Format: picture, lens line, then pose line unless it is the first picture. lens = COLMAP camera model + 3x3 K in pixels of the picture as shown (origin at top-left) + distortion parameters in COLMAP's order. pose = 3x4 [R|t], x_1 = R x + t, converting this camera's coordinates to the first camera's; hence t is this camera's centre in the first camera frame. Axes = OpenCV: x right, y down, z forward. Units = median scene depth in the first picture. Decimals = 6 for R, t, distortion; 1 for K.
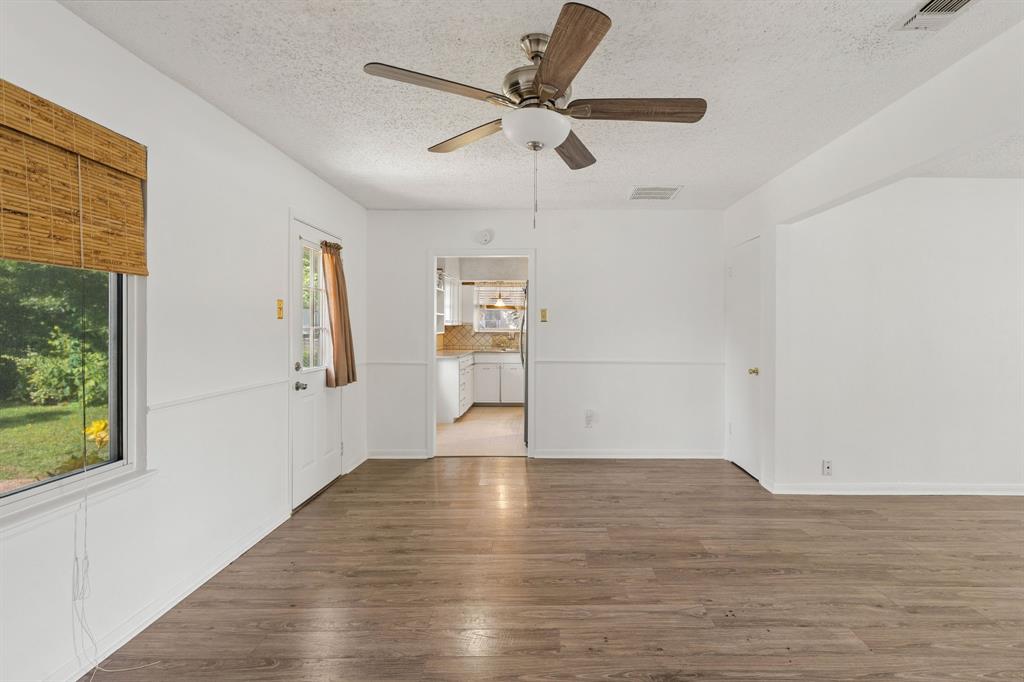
lens RADIAL K [[480.3, 0, 543.4], [0, 480.3, 325.1], [0, 0, 1]] dist [-0.002301, 0.000122]
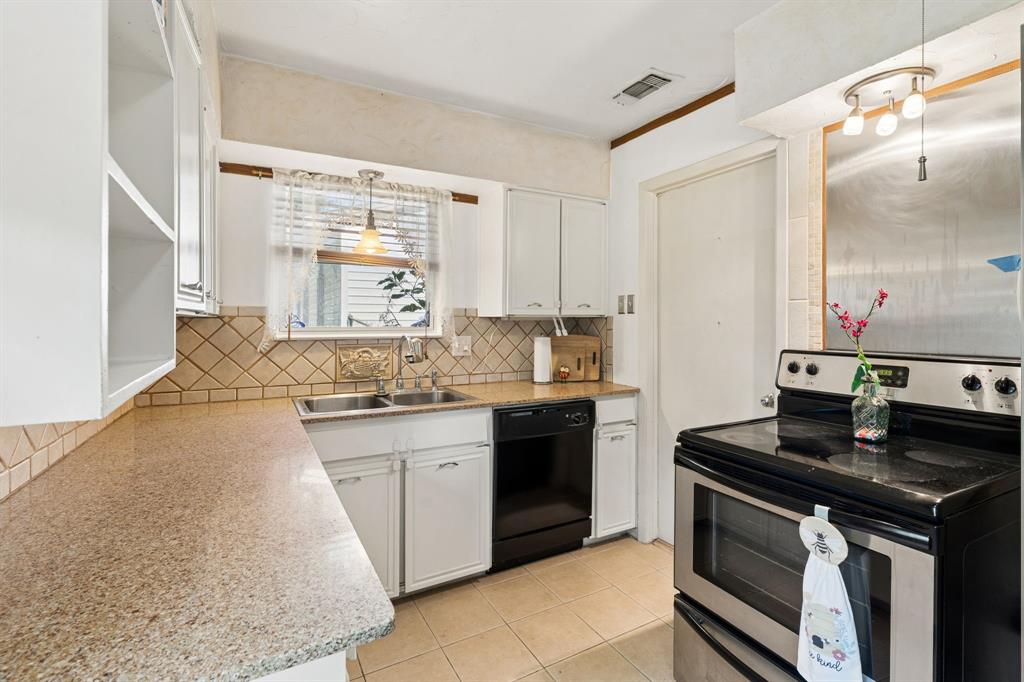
lens RADIAL K [[474.4, 0, 513.8], [0, 474.4, 323.7], [0, 0, 1]] dist [0.000286, 0.000574]
pose [[0.877057, -0.005478, 0.480356, -0.427791], [0.000881, 0.999952, 0.009794, 0.006238], [-0.480386, -0.008167, 0.877019, 1.897355]]
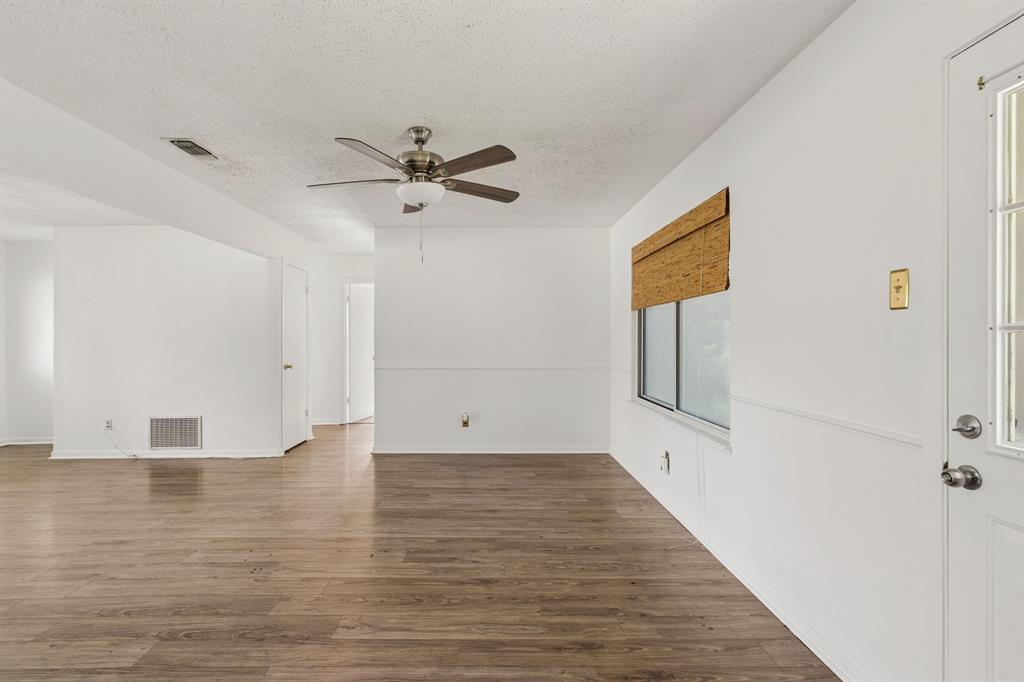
lens RADIAL K [[475.6, 0, 496.0], [0, 475.6, 339.8], [0, 0, 1]] dist [0.001130, 0.000456]
pose [[-0.999994, 0.001659, -0.003035, -0.148447], [0.001662, 0.999998, -0.000941, 0.019081], [0.003034, -0.000946, -0.999995, 1.558383]]
